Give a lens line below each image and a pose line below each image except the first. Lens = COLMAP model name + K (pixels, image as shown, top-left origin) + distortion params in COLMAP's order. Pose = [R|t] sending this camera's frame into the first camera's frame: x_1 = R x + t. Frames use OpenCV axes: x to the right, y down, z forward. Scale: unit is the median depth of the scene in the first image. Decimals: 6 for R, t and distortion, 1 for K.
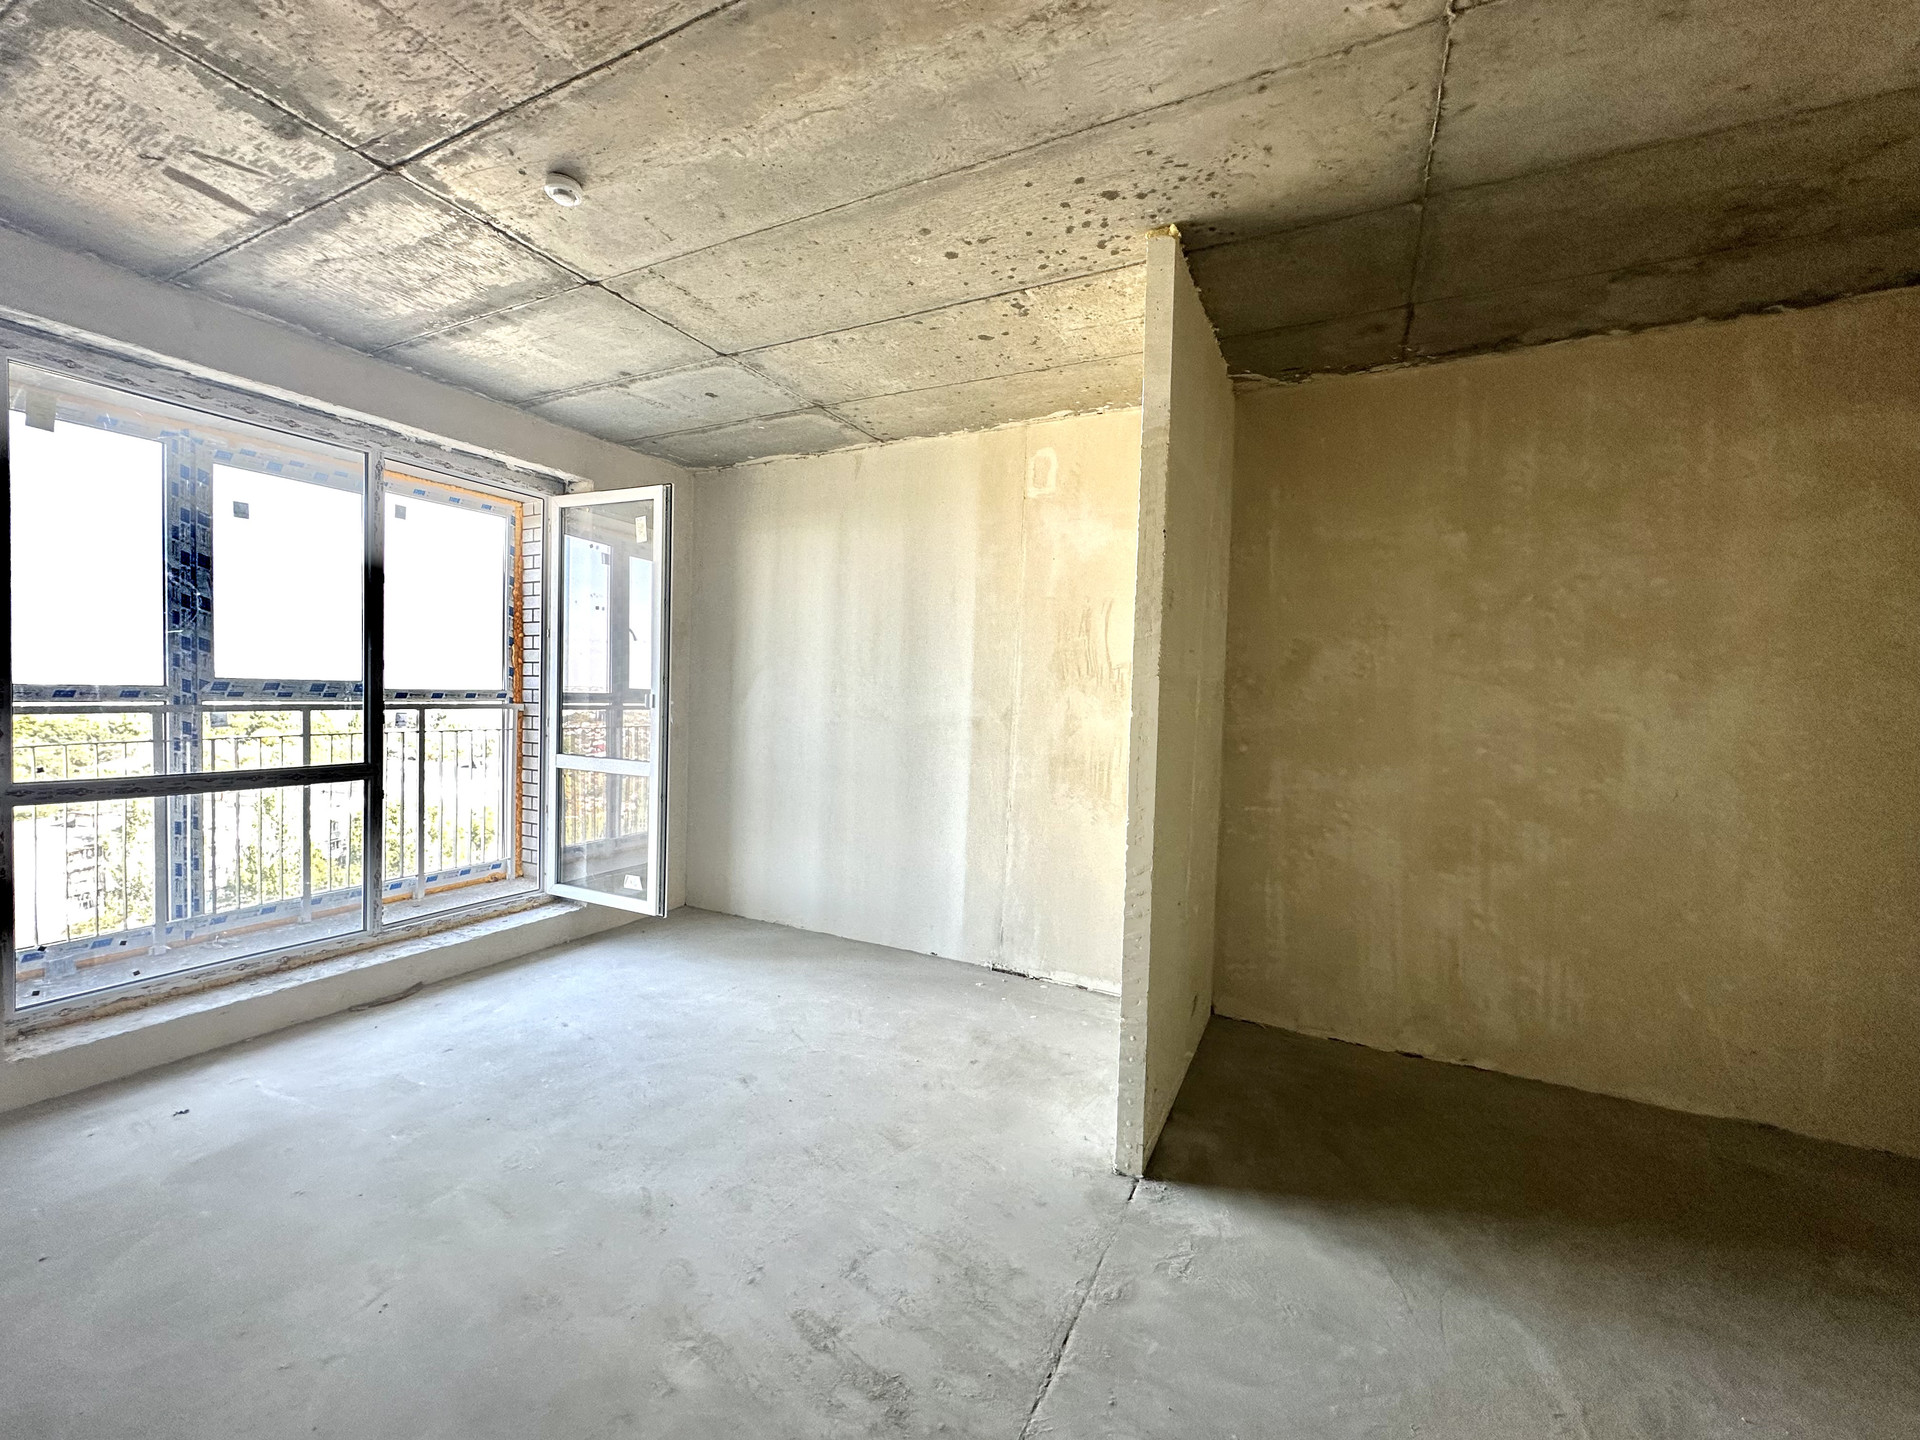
lens RADIAL K [[768.5, 0, 959.1], [0, 768.5, 718.1], [0, 0, 1]] dist [-0.003169, 0.000881]
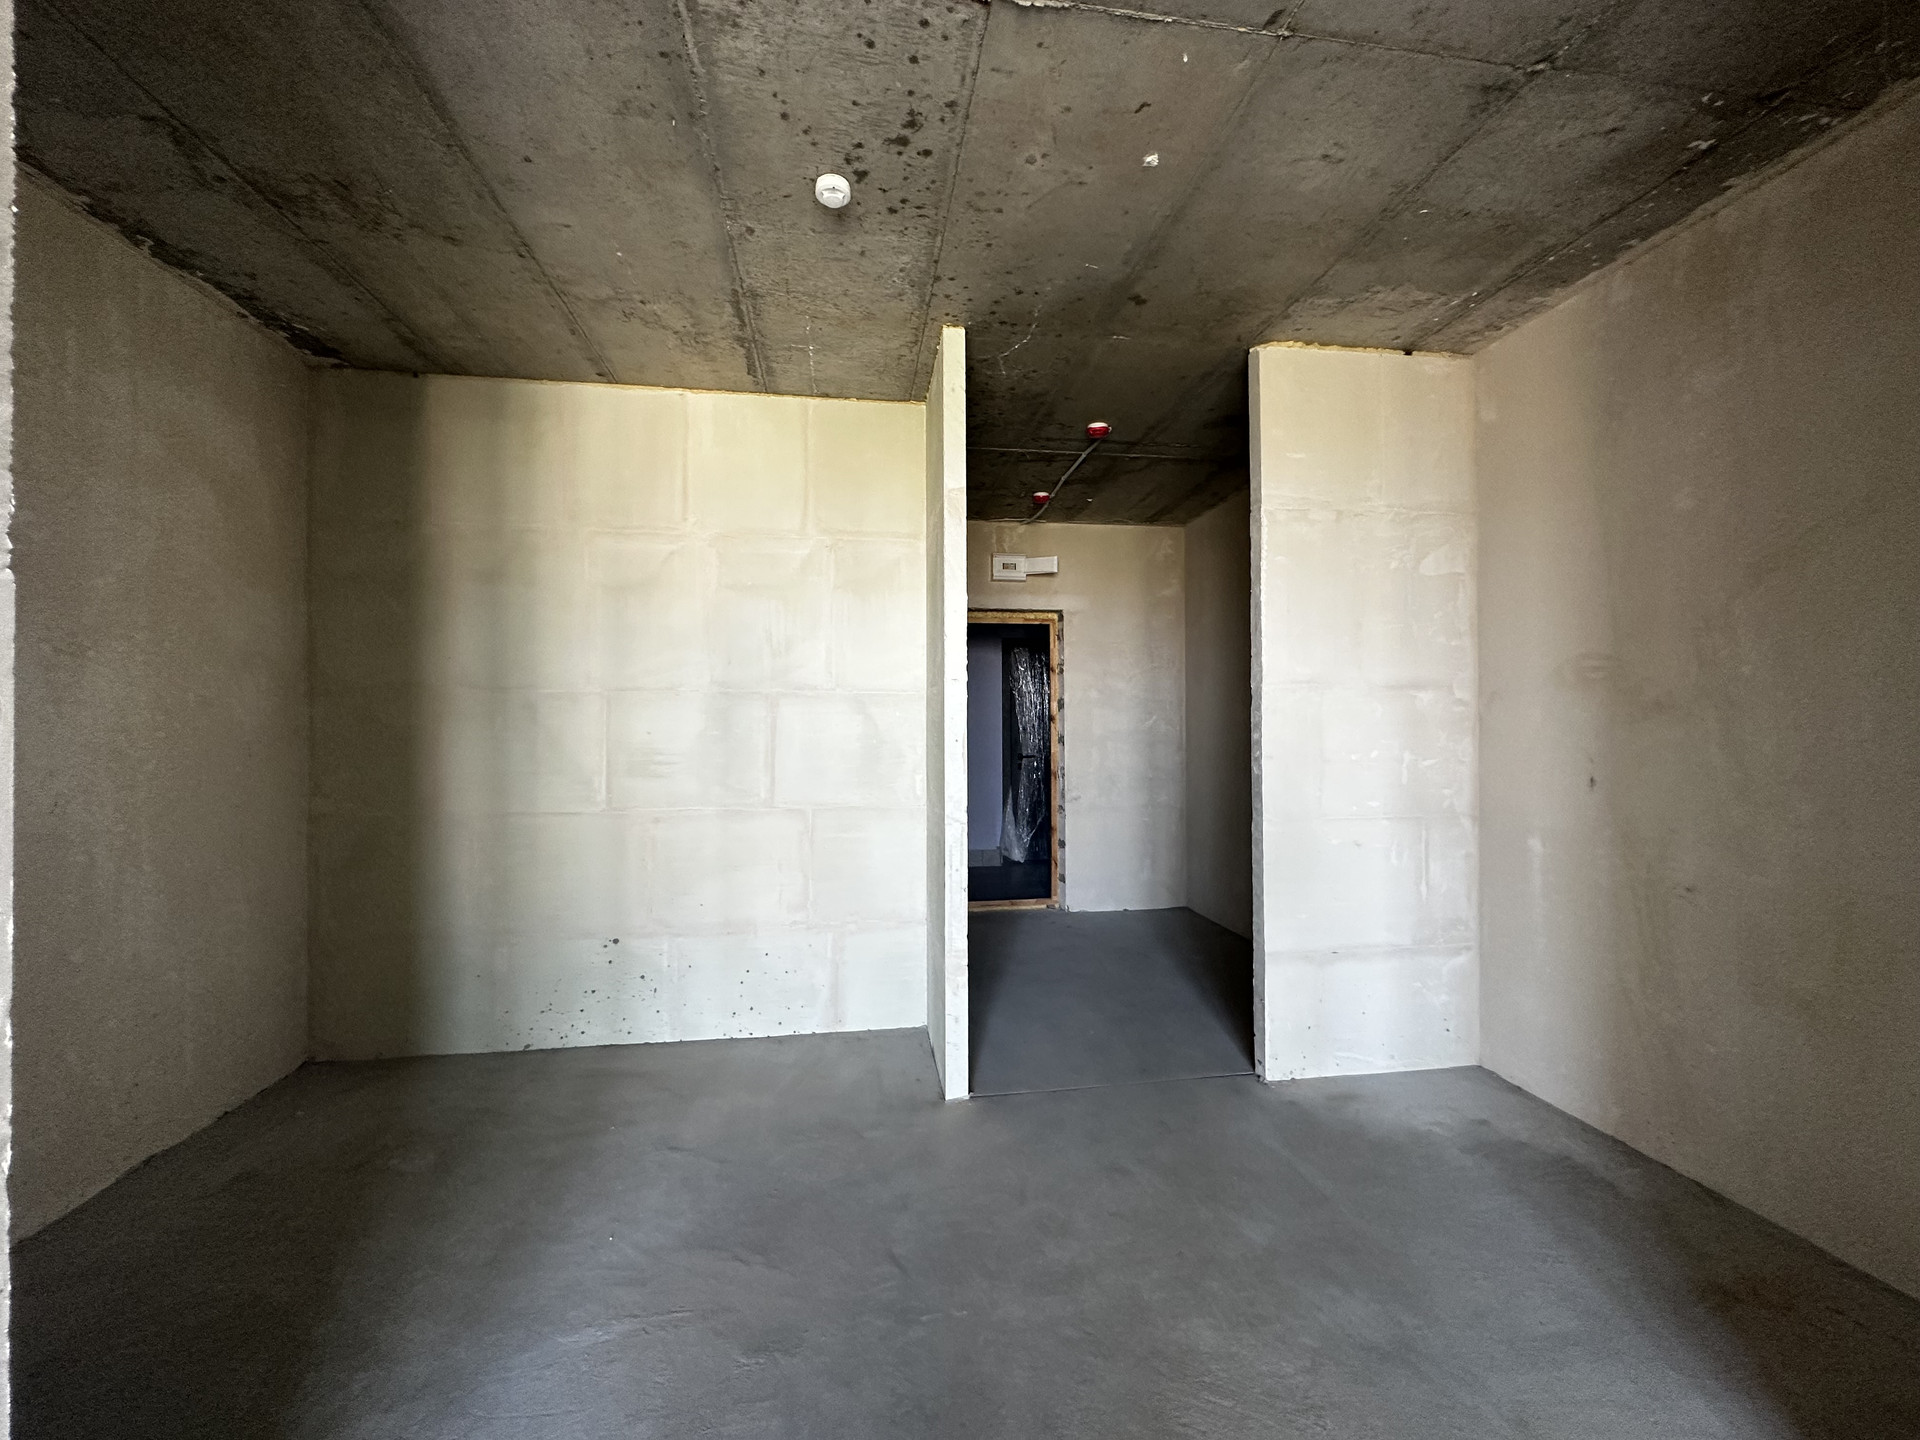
lens RADIAL K [[768.5, 0, 958.7], [0, 768.5, 717.8], [0, 0, 1]] dist [-0.003169, 0.000881]
pose [[-0.571244, -0.019279, 0.820554, -0.178863], [0.012928, 0.999389, 0.032482, 0.001794], [-0.820678, 0.029163, -0.570646, 0.618966]]
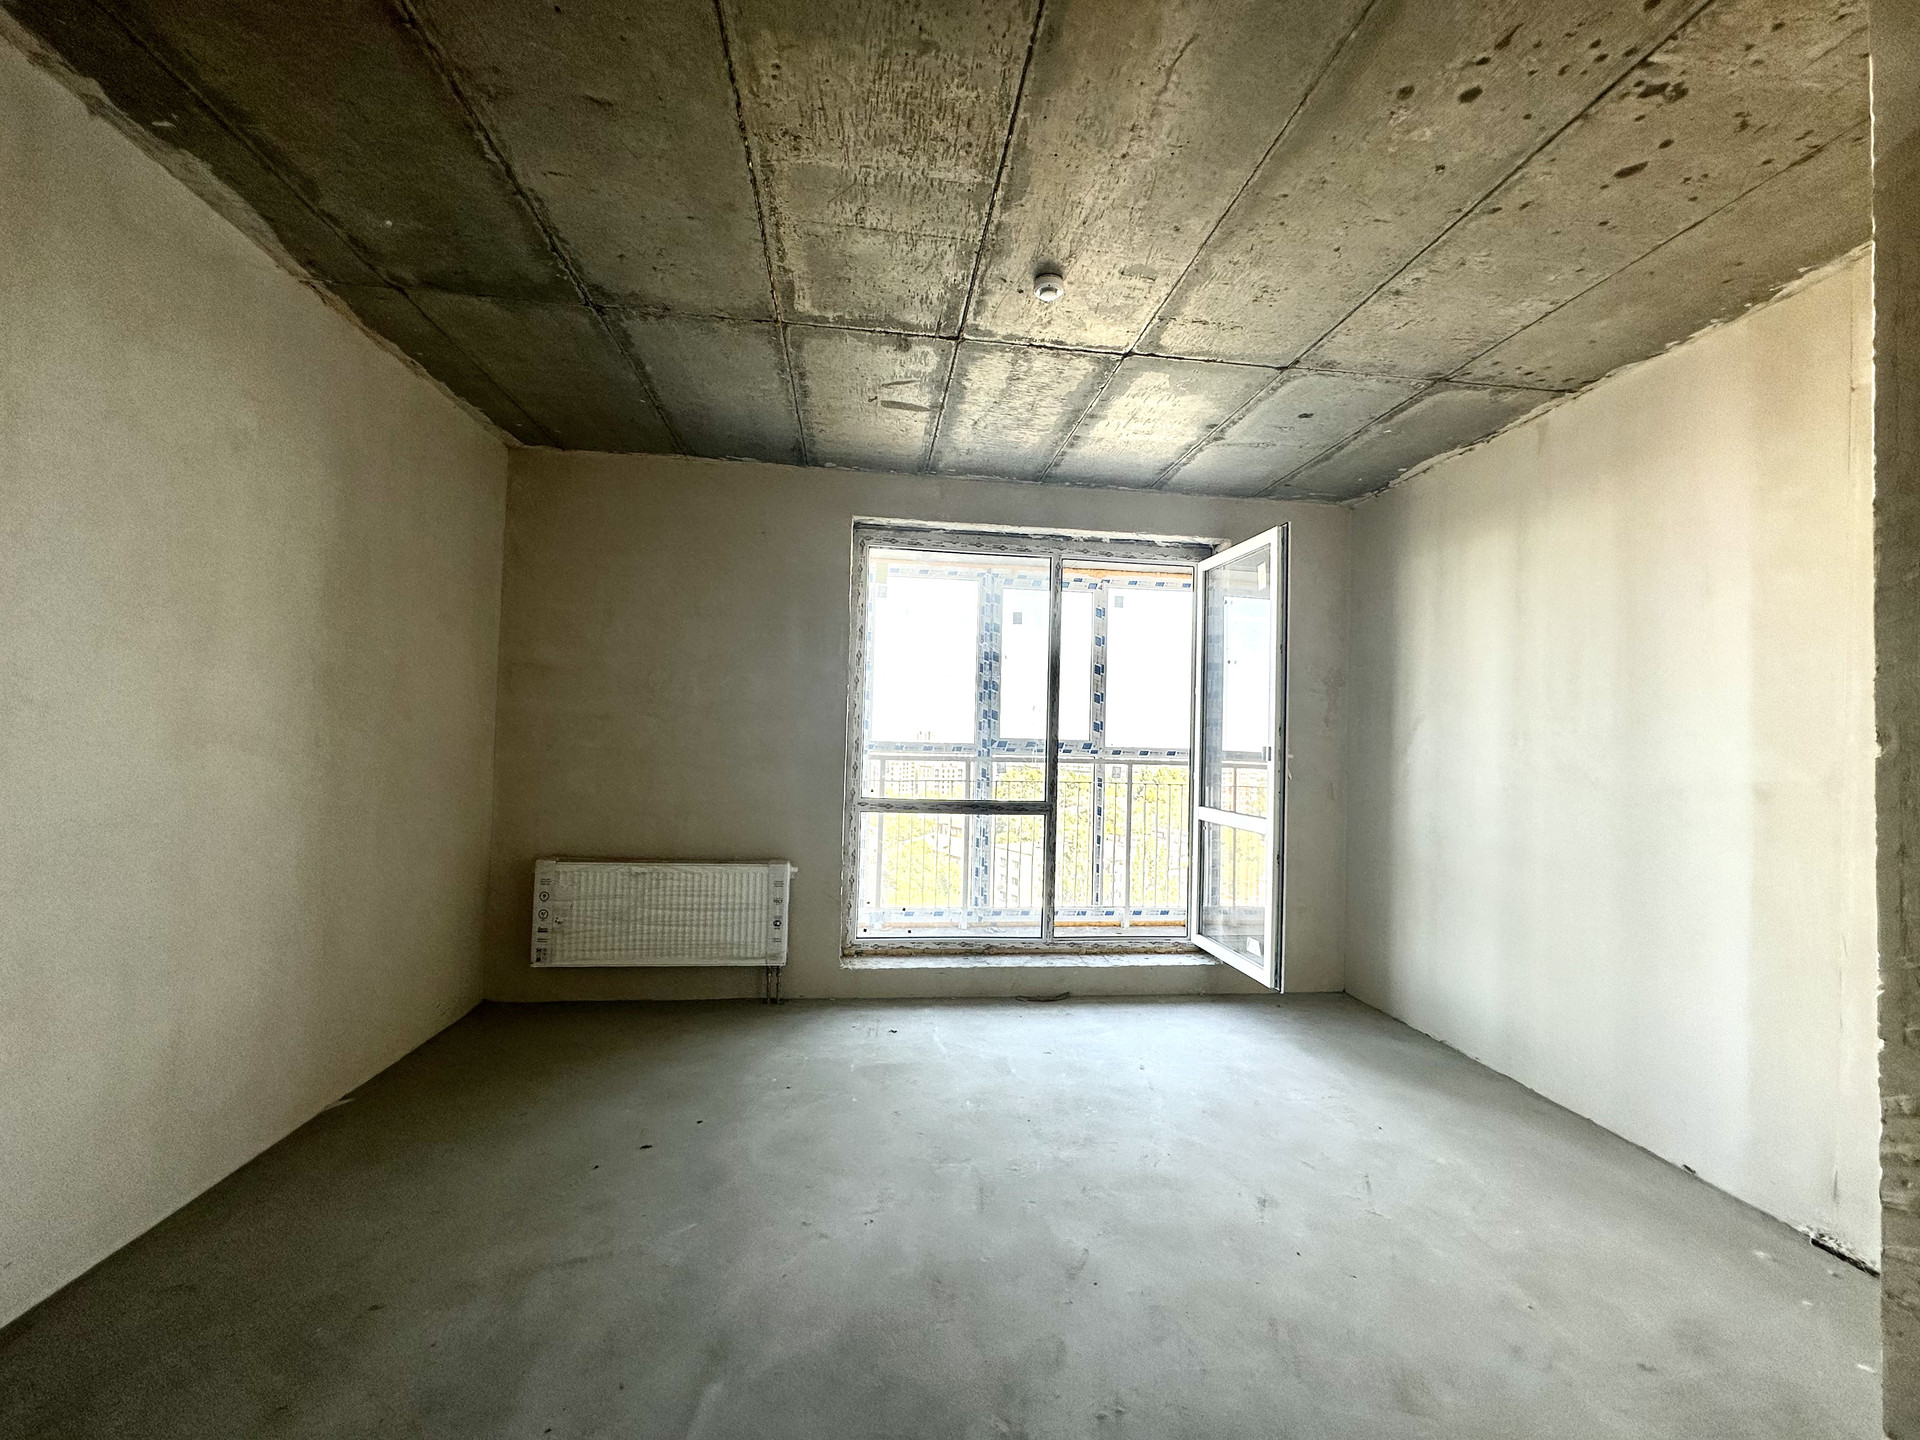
lens RADIAL K [[768.5, 0, 958.3], [0, 768.5, 718.3], [0, 0, 1]] dist [-0.003169, 0.000881]
pose [[0.555924, -0.038358, -0.830348, 0.221544], [-0.039061, 0.996626, -0.072190, 0.022019], [0.830315, 0.072566, 0.552550, 0.209109]]
